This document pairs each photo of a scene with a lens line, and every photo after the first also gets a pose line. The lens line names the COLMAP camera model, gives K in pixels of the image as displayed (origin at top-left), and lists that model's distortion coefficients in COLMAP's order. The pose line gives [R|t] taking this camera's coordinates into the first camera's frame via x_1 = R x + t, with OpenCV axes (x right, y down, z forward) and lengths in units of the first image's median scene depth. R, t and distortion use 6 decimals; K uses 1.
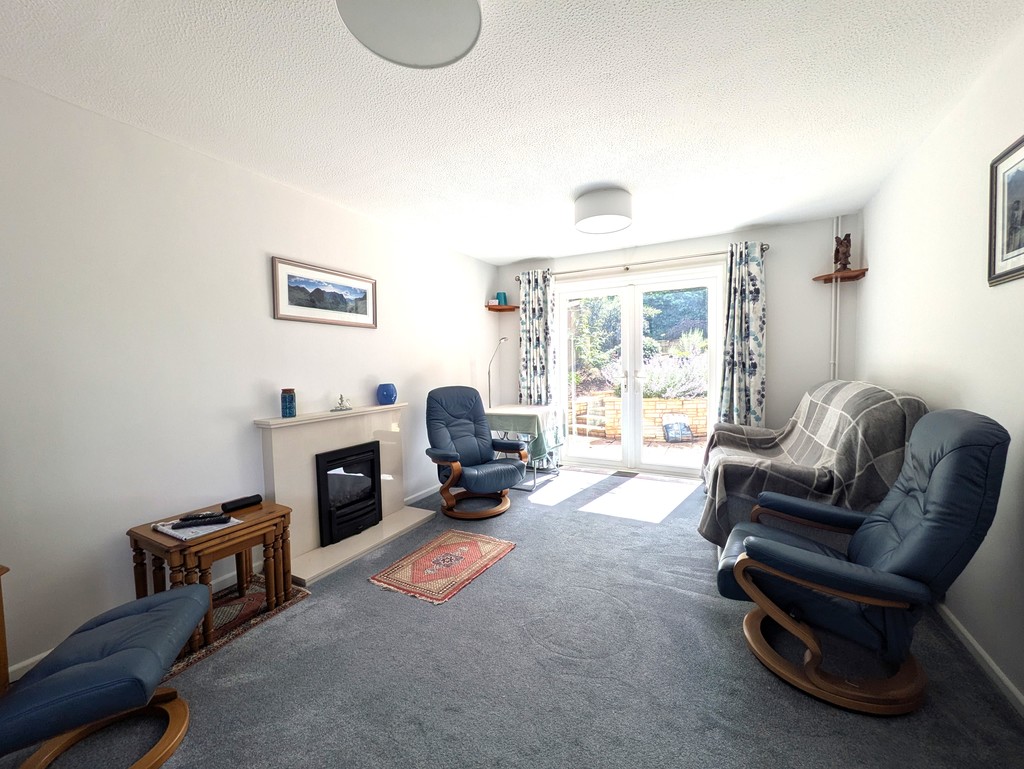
lens RADIAL K [[411.8, 0, 509.3], [0, 411.8, 383.3], [0, 0, 1]] dist [0.000628, 0.000038]
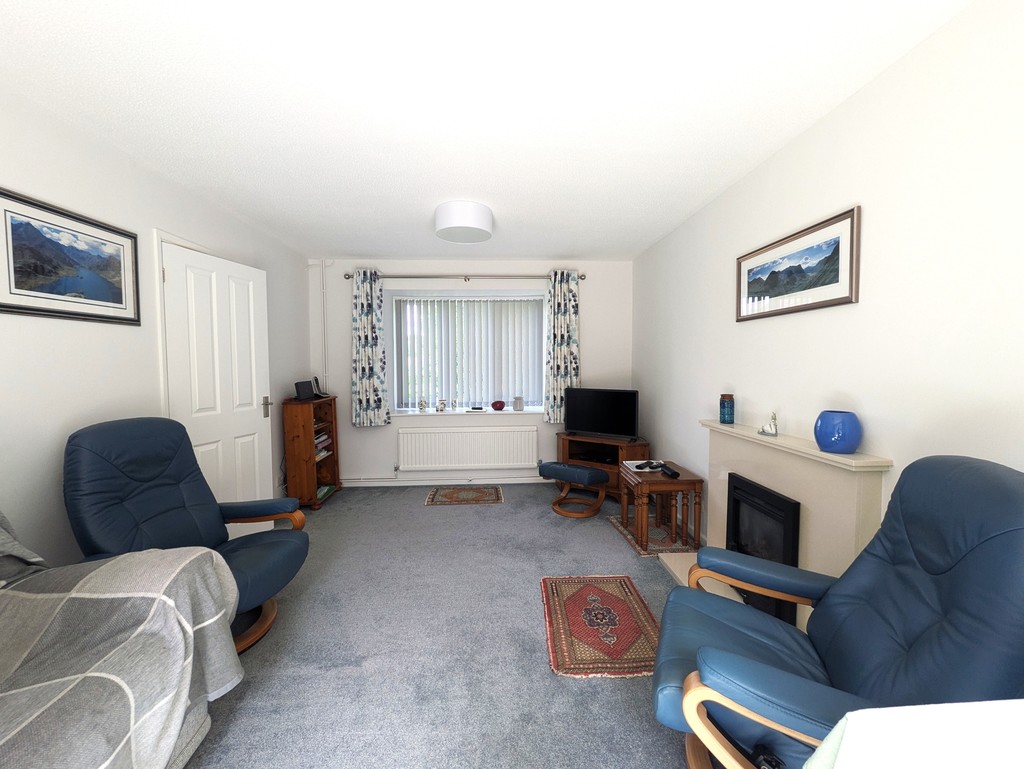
lens RADIAL K [[411.8, 0, 512.0], [0, 411.8, 382.3], [0, 0, 1]] dist [0.000628, 0.000038]
pose [[-0.854085, 0.046412, -0.518059, 0.355717], [-0.001034, 0.995857, 0.090923, -0.092532], [0.520133, 0.078192, -0.850499, 1.402953]]
